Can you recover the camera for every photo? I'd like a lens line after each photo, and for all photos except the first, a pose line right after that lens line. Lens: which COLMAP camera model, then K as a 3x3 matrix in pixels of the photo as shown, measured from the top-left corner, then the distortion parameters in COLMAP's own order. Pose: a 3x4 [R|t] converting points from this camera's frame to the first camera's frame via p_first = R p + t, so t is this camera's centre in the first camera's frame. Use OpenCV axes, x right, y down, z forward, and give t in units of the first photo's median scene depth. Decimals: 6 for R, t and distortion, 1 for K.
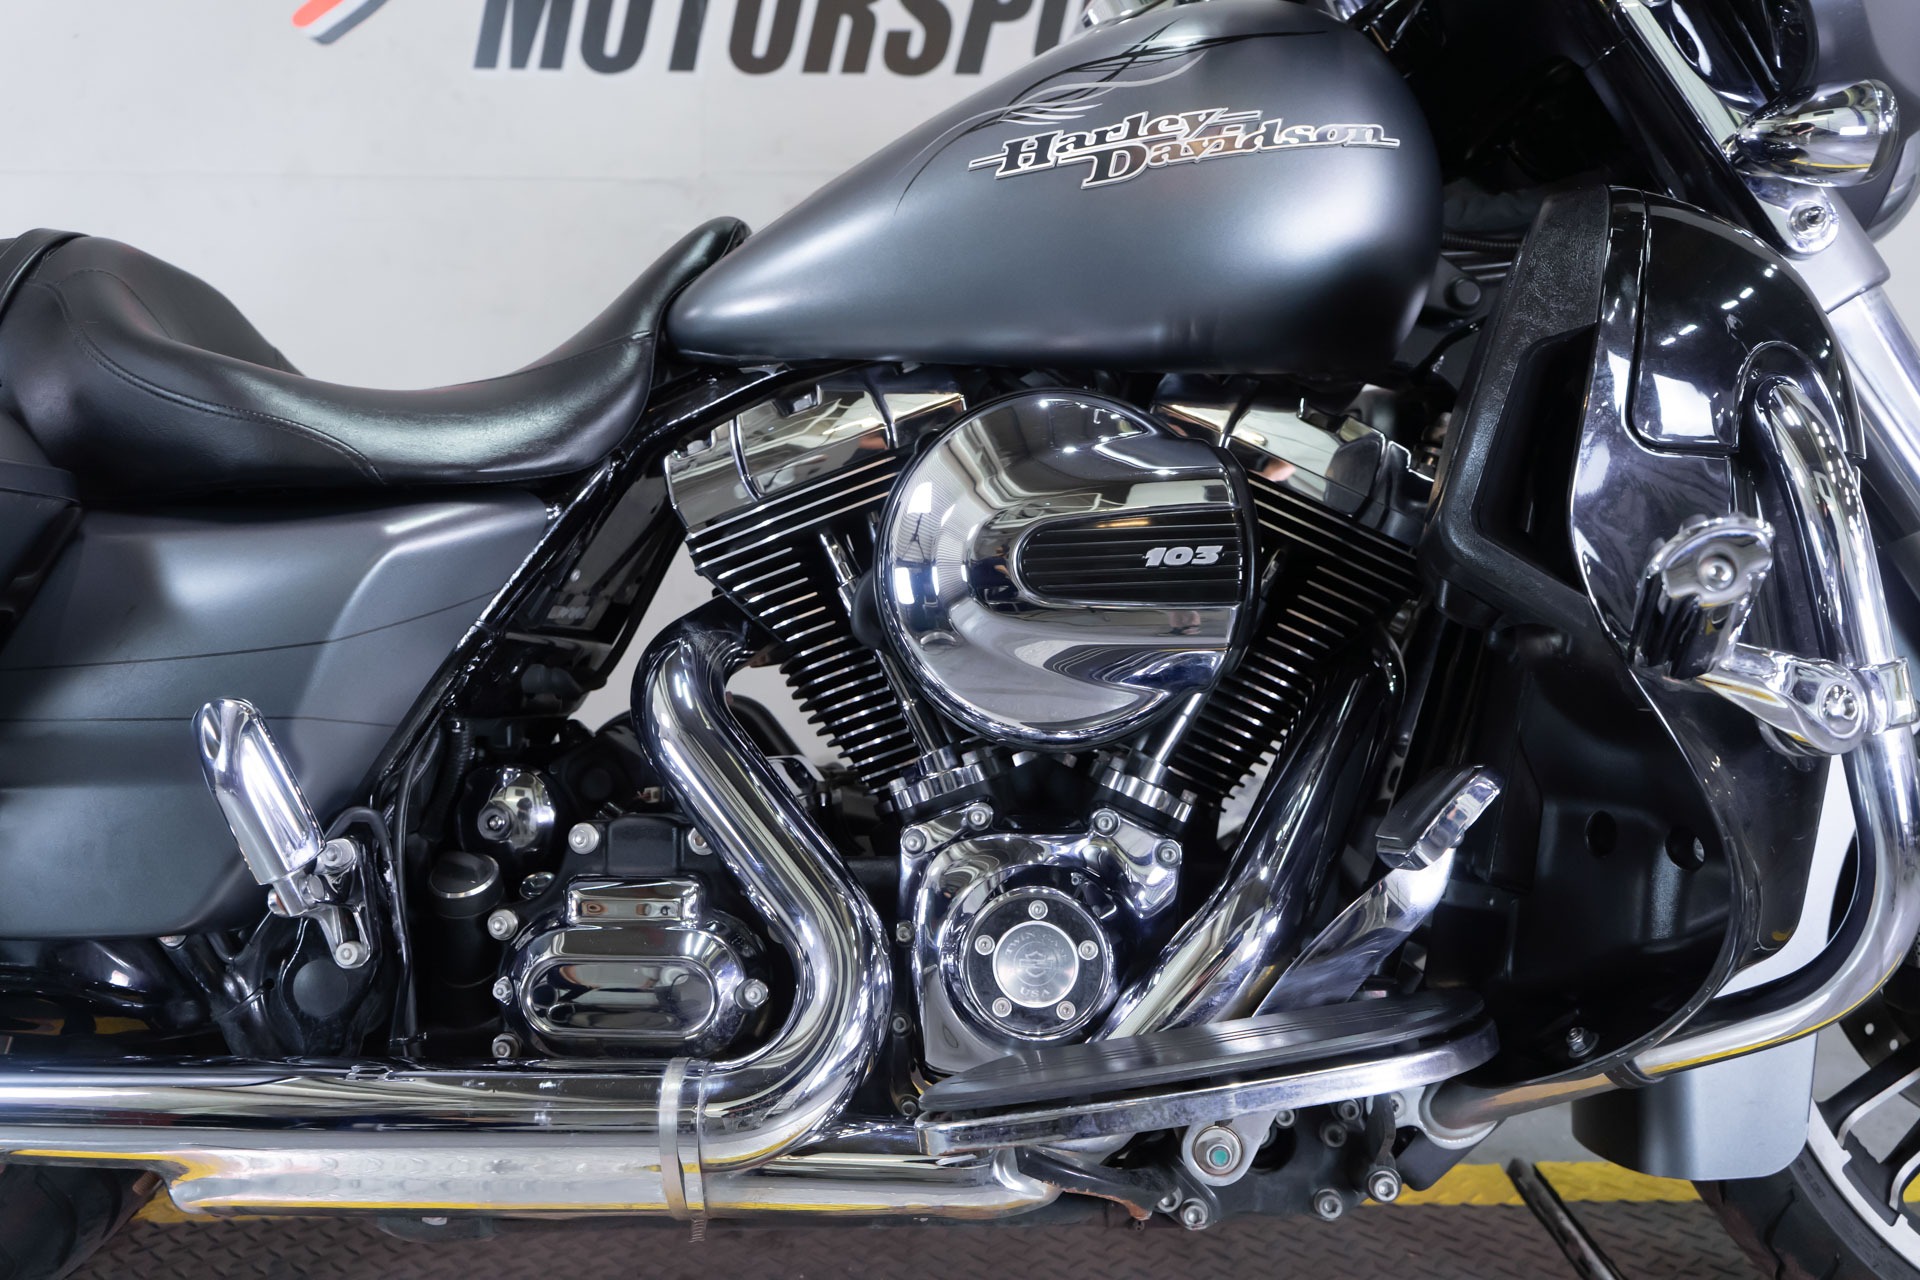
lens RADIAL K [[1678.2, 0, 954.9], [0, 1678.2, 645.9], [0, 0, 1]] dist [-0.008173, -0.008090]
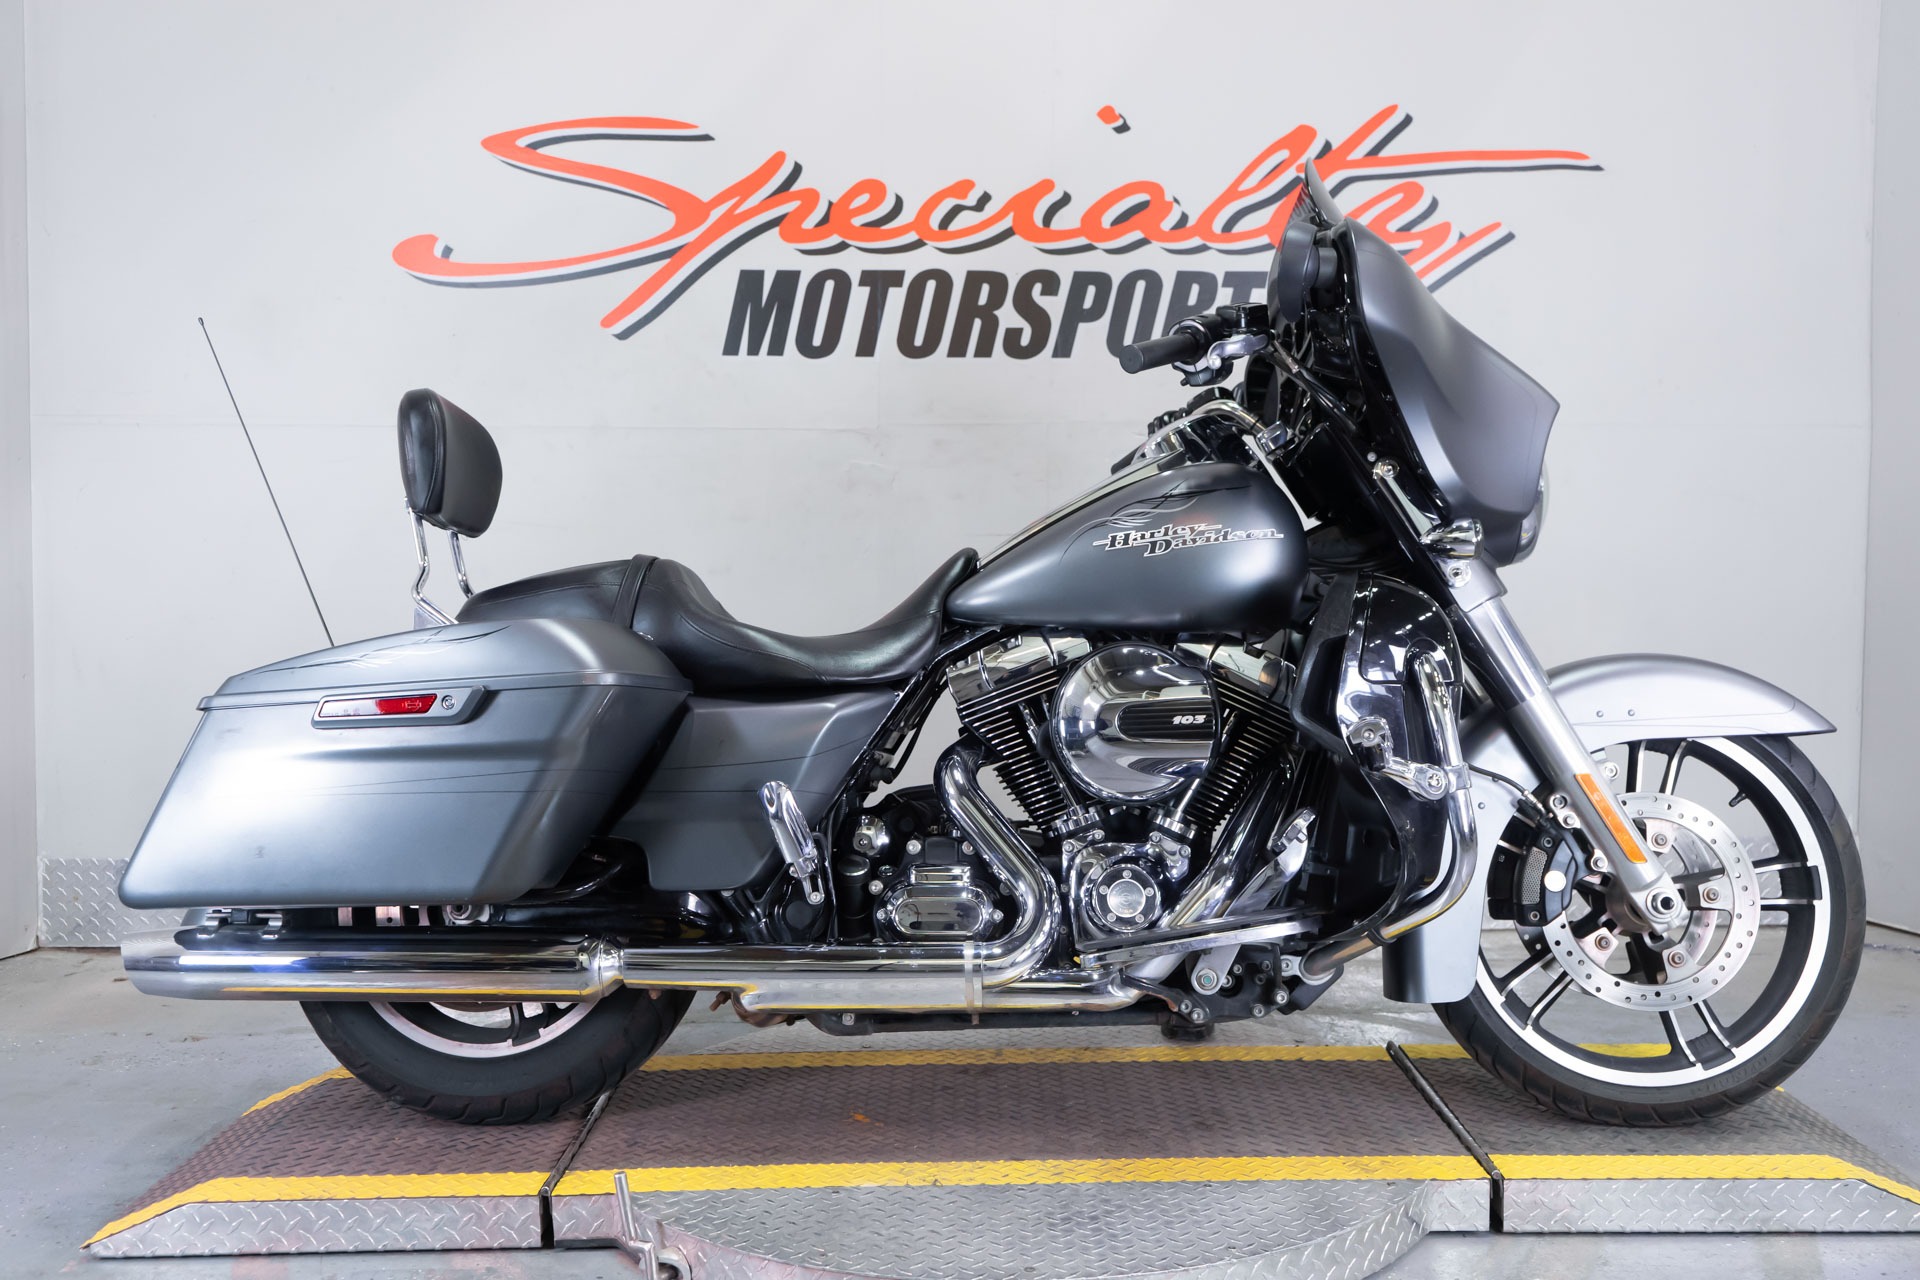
lens RADIAL K [[1772.5, 0, 969.5], [0, 1772.5, 647.2], [0, 0, 1]] dist [-0.010365, 0.000000]
pose [[0.999847, -0.002665, -0.017288, -0.114960], [0.001792, 0.998731, -0.050327, -0.028834], [0.017400, 0.050288, 0.998583, -1.346738]]
